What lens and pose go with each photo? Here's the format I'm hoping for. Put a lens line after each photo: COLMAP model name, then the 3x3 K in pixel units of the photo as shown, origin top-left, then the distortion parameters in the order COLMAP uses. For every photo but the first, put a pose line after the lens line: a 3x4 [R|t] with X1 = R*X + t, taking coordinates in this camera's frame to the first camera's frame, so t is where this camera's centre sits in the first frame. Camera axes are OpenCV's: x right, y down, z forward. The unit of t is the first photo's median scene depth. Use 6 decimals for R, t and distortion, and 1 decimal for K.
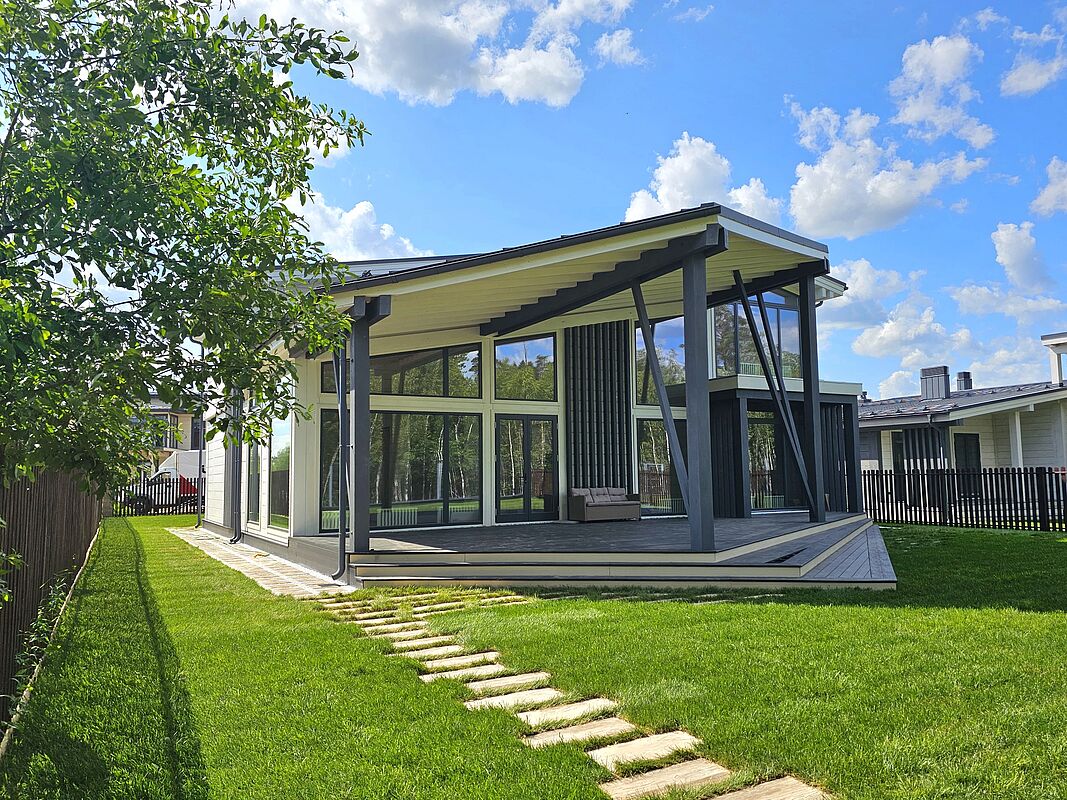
lens RADIAL K [[783.8, 0, 533.5], [0, 783.8, 400.0], [0, 0, 1]] dist [-0.030838, -0.000486]
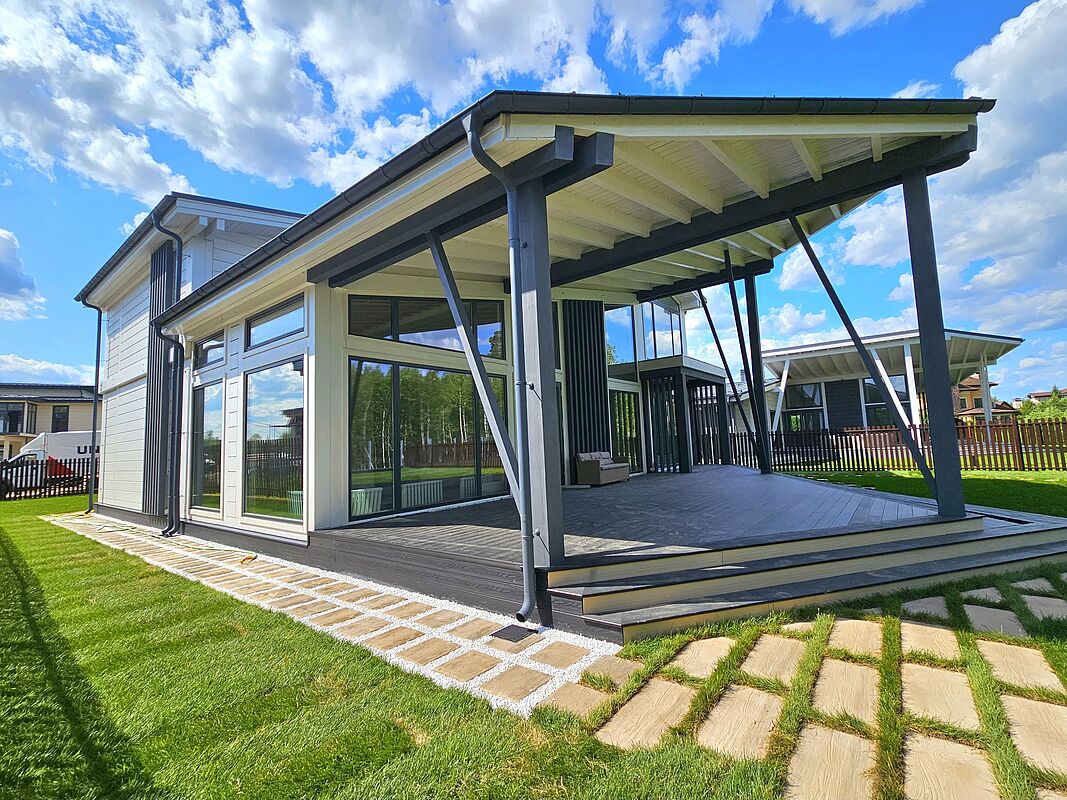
lens RADIAL K [[482.8, 0, 533.5], [0, 482.8, 400.0], [0, 0, 1]] dist [-0.004712, -0.000820]
pose [[0.926926, 0.013040, 0.375017, -0.225414], [-0.010934, 0.999910, -0.007743, 0.044794], [-0.375084, 0.003077, 0.926986, 0.404296]]
